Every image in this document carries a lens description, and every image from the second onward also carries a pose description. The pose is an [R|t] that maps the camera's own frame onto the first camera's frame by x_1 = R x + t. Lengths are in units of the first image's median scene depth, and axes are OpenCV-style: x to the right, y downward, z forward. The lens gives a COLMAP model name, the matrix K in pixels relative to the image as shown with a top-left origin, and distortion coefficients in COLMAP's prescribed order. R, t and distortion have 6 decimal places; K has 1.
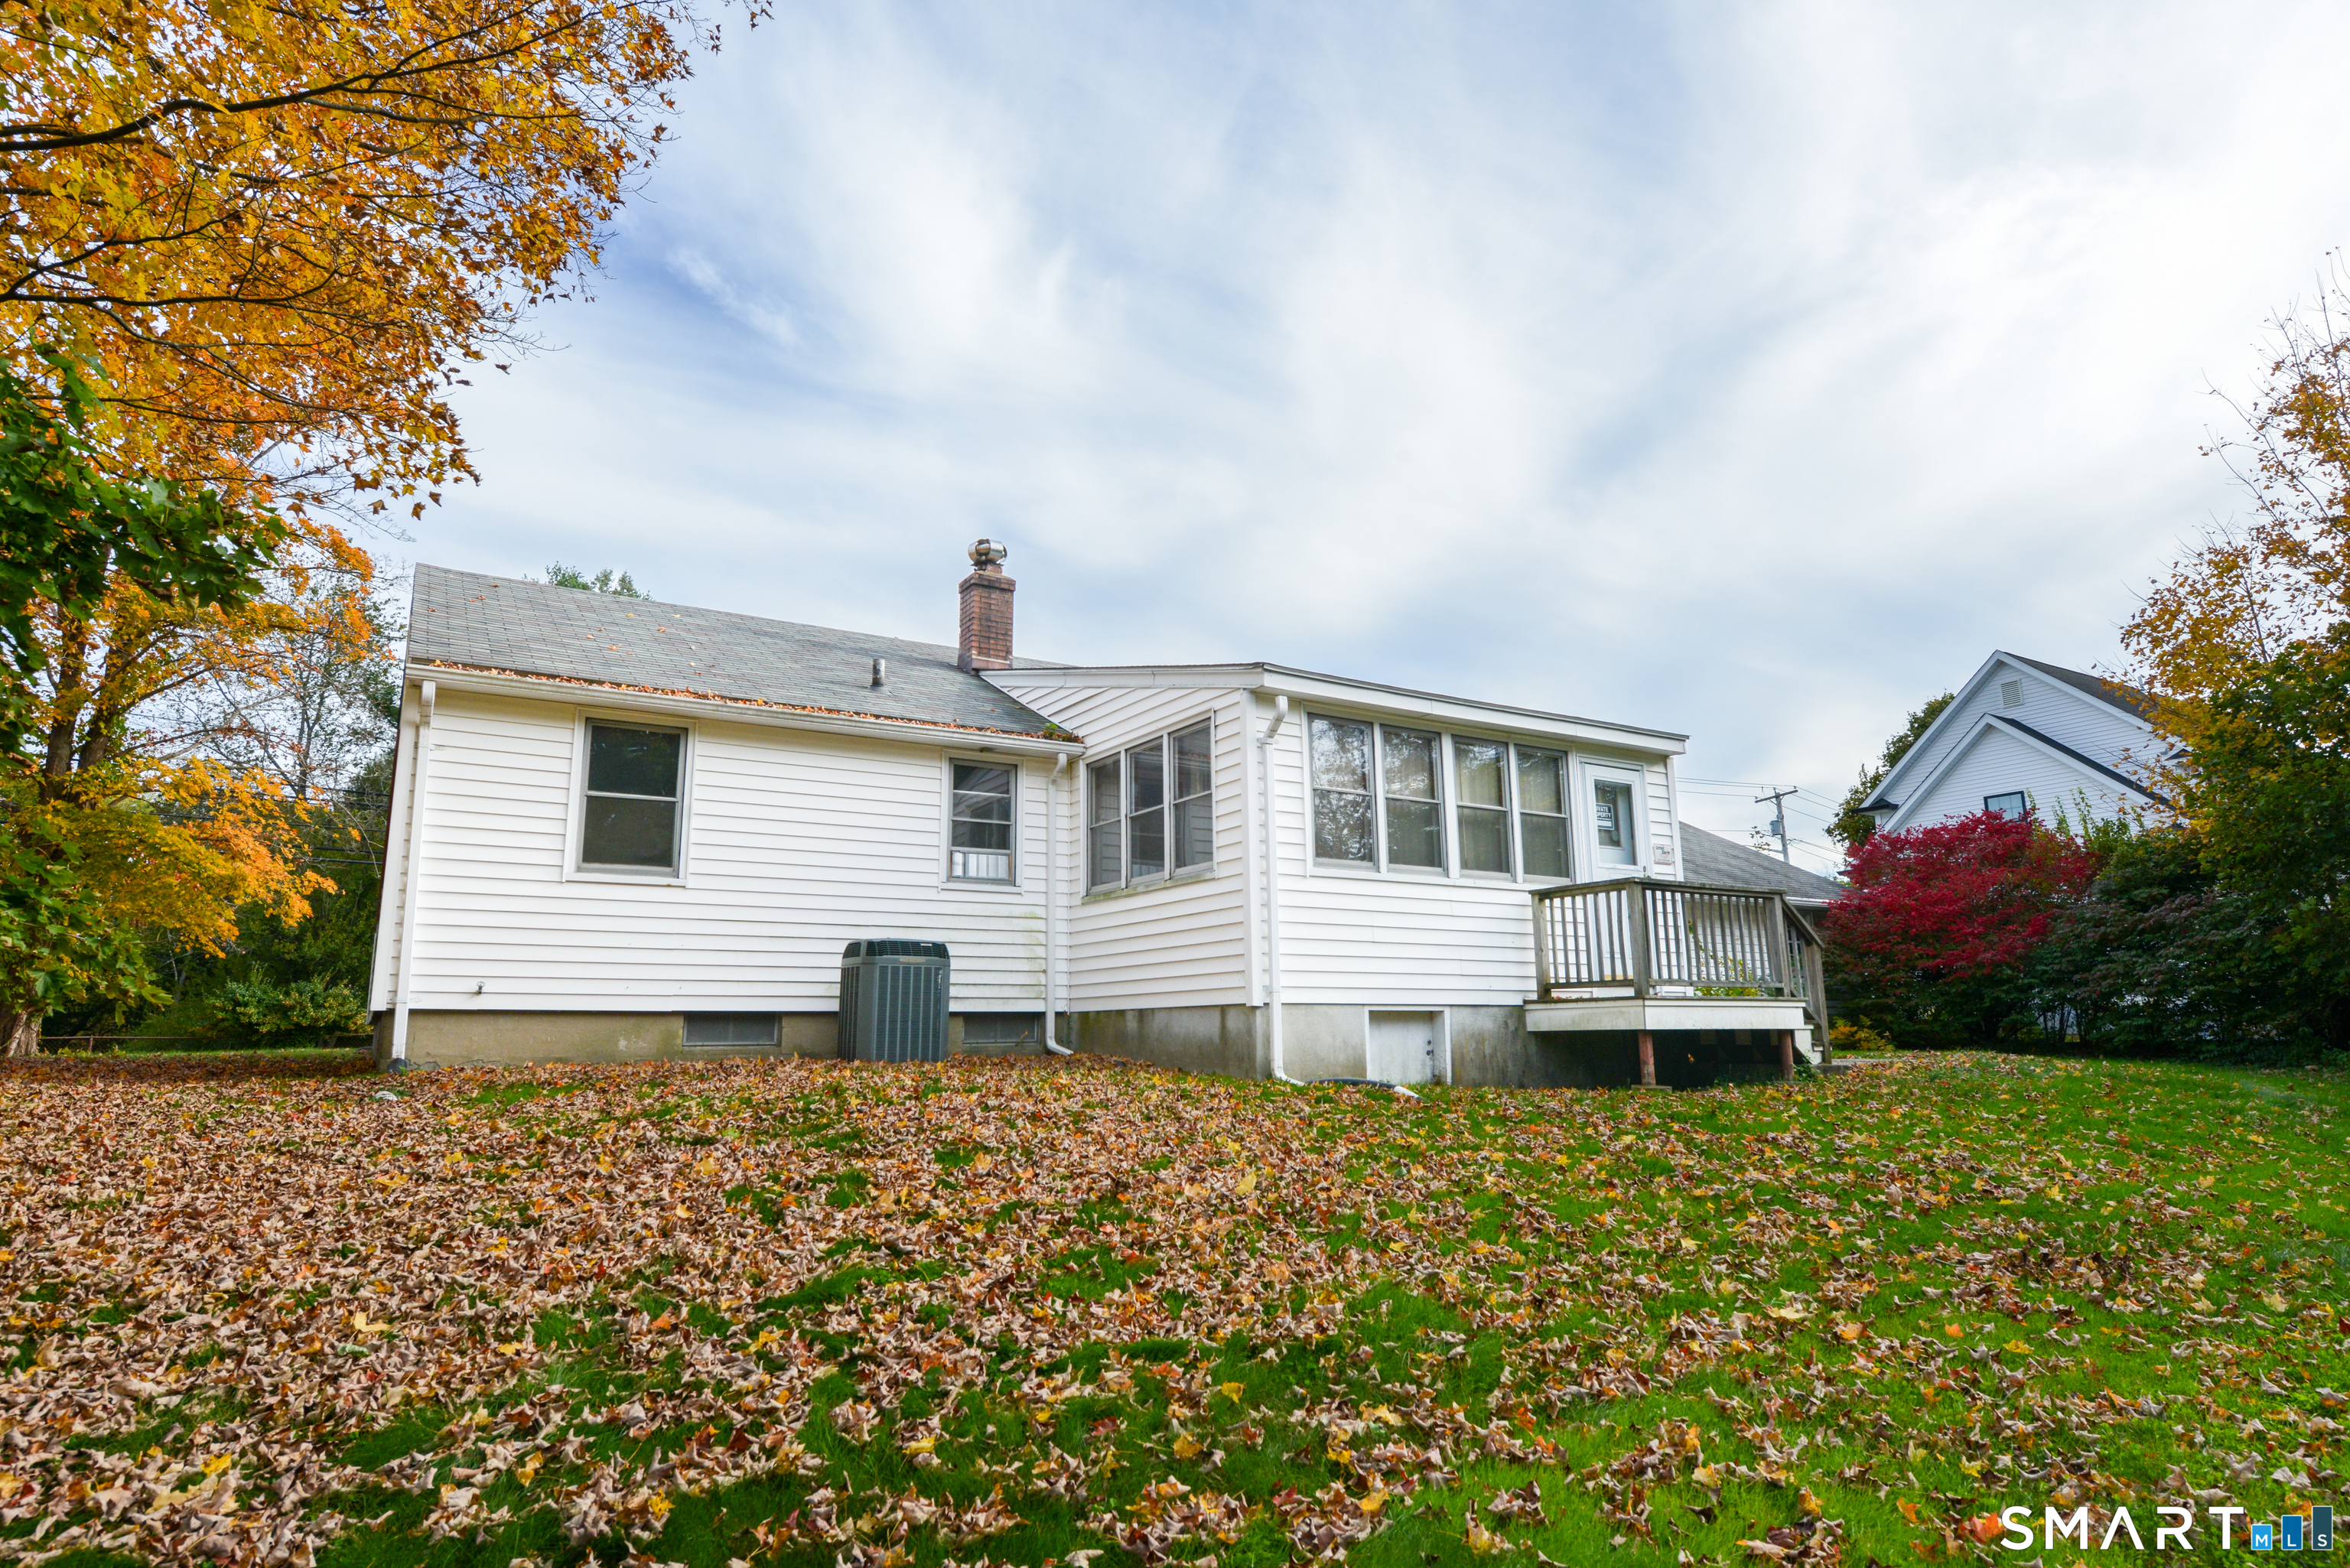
lens RADIAL K [[1355.5, 0, 1175.0], [0, 1355.5, 784.0], [0, 0, 1]] dist [0.005989, 0.000122]
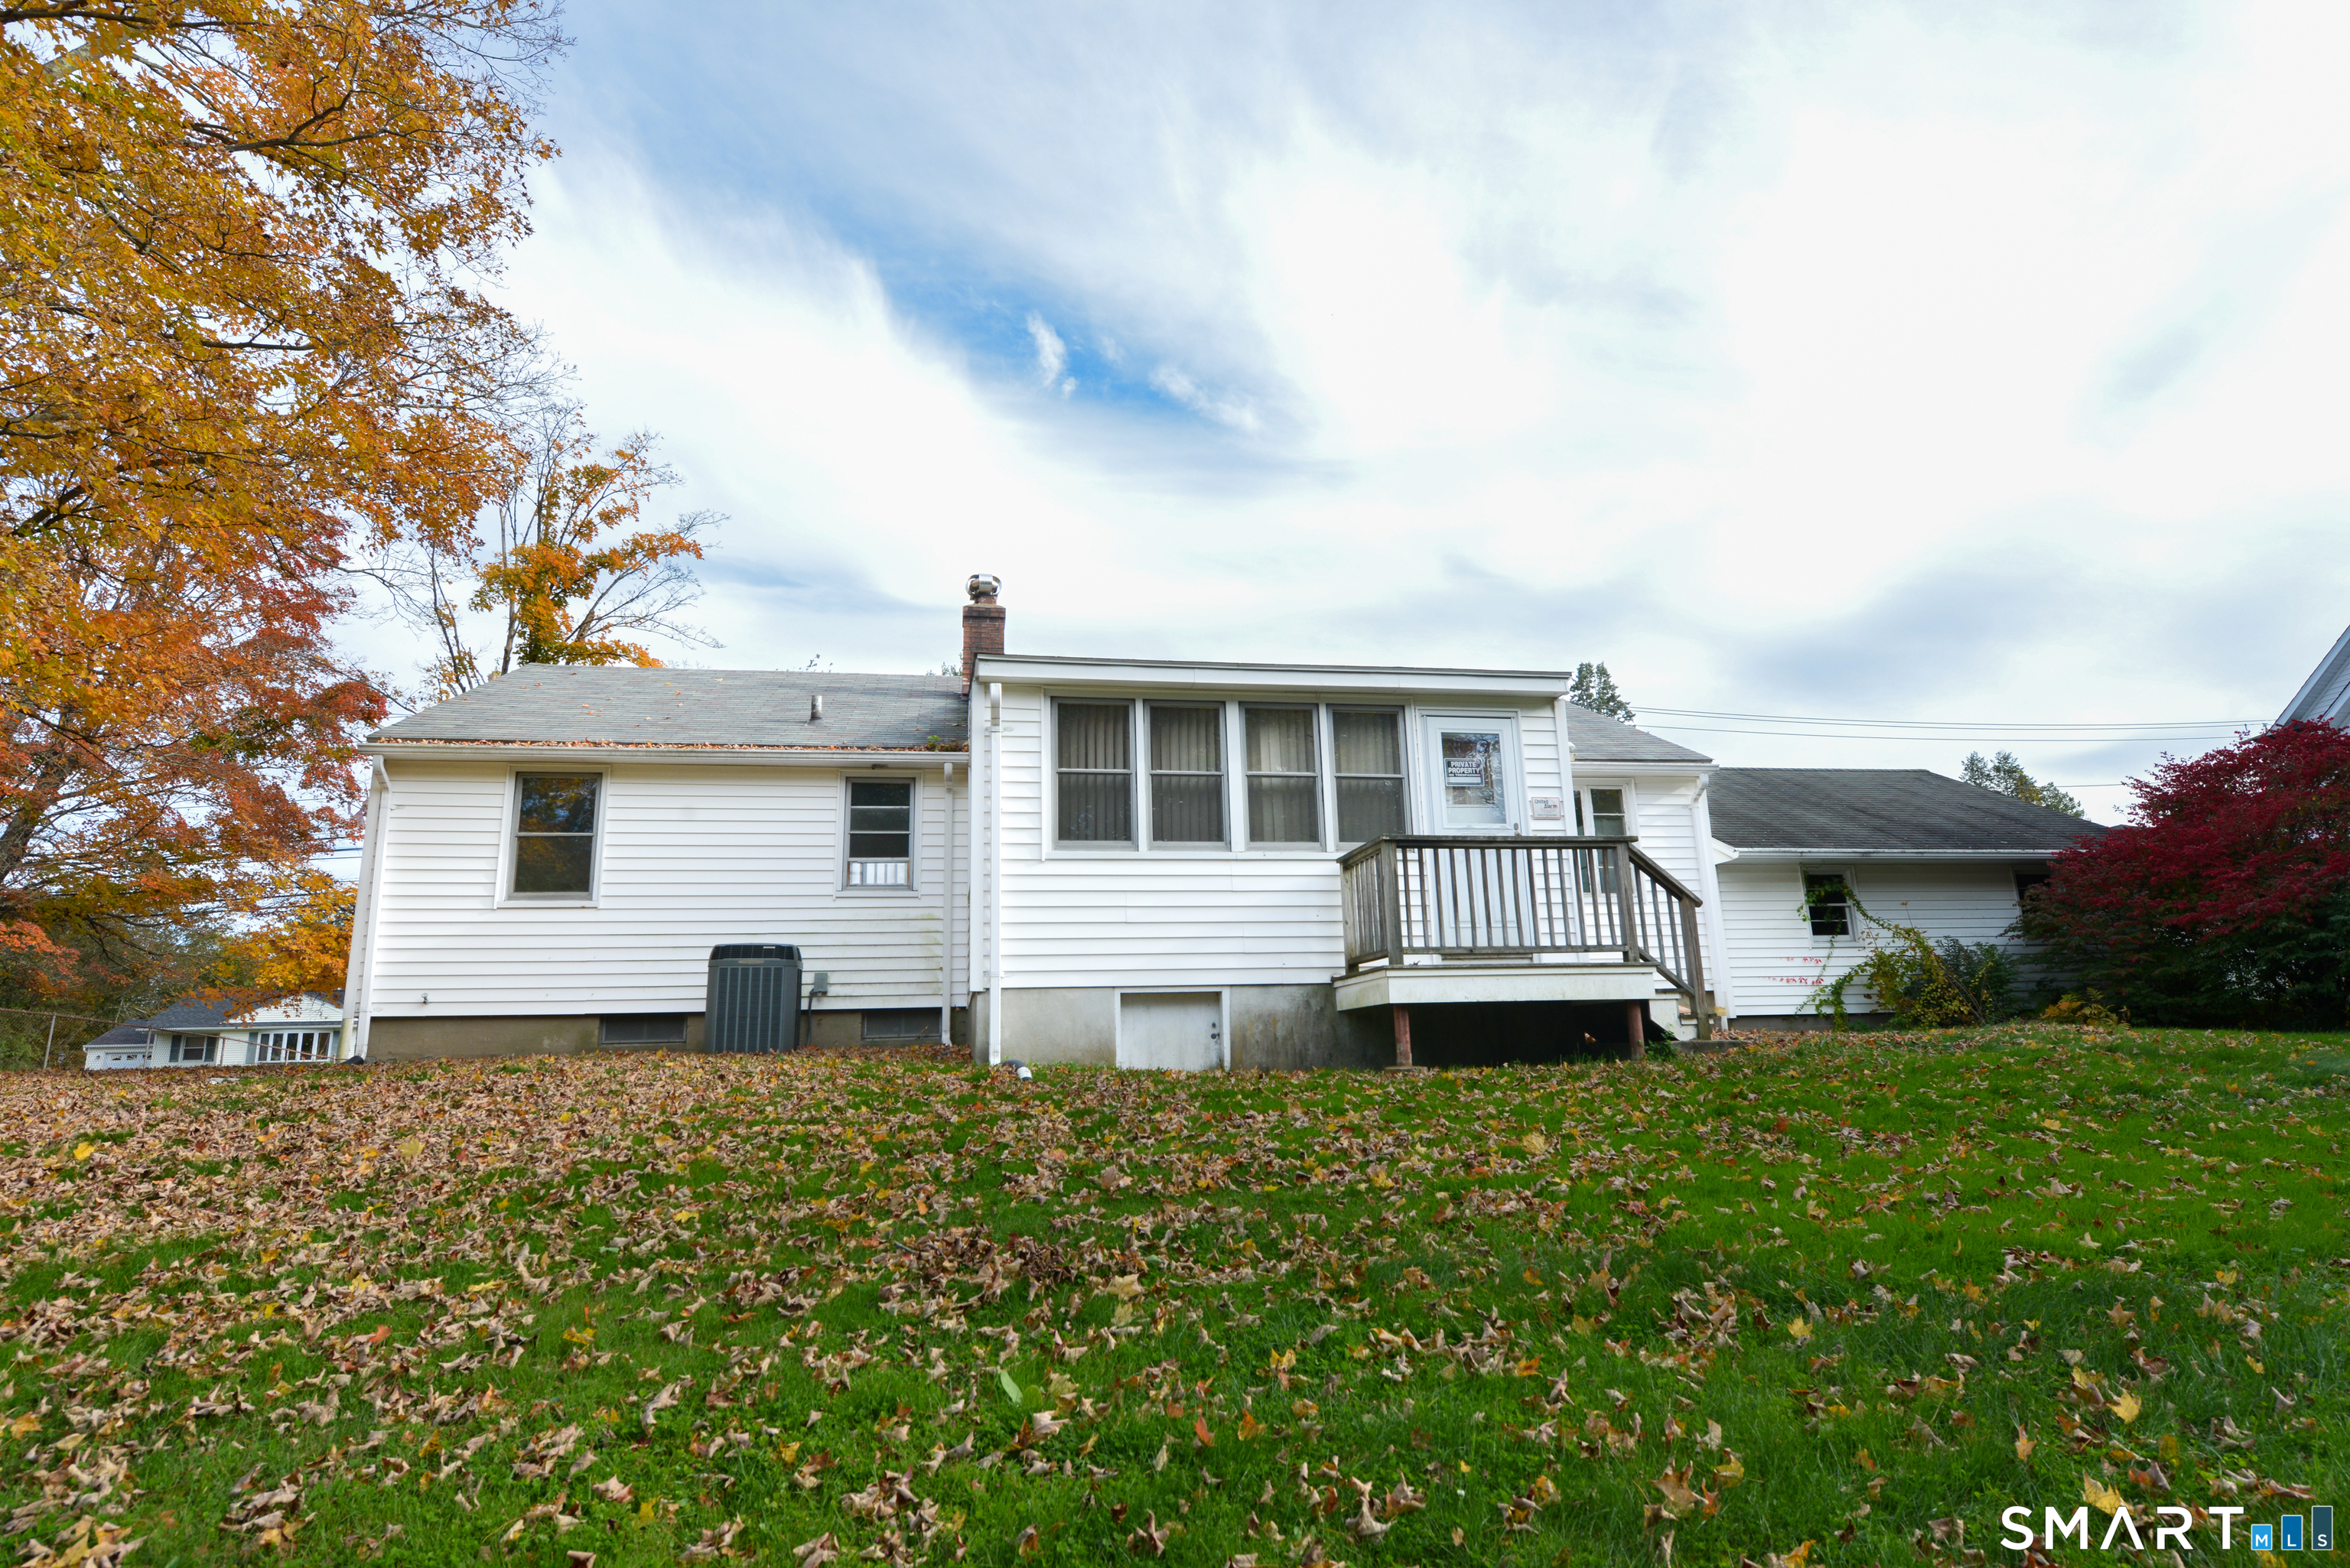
lens RADIAL K [[1262.9, 0, 1175.0], [0, 1262.9, 784.0], [0, 0, 1]] dist [0.003714, 0.000243]
pose [[0.928649, -0.093916, -0.358874, 0.486184], [0.086413, 0.995575, -0.036928, 0.051113], [0.360754, 0.003282, 0.932655, 0.159015]]
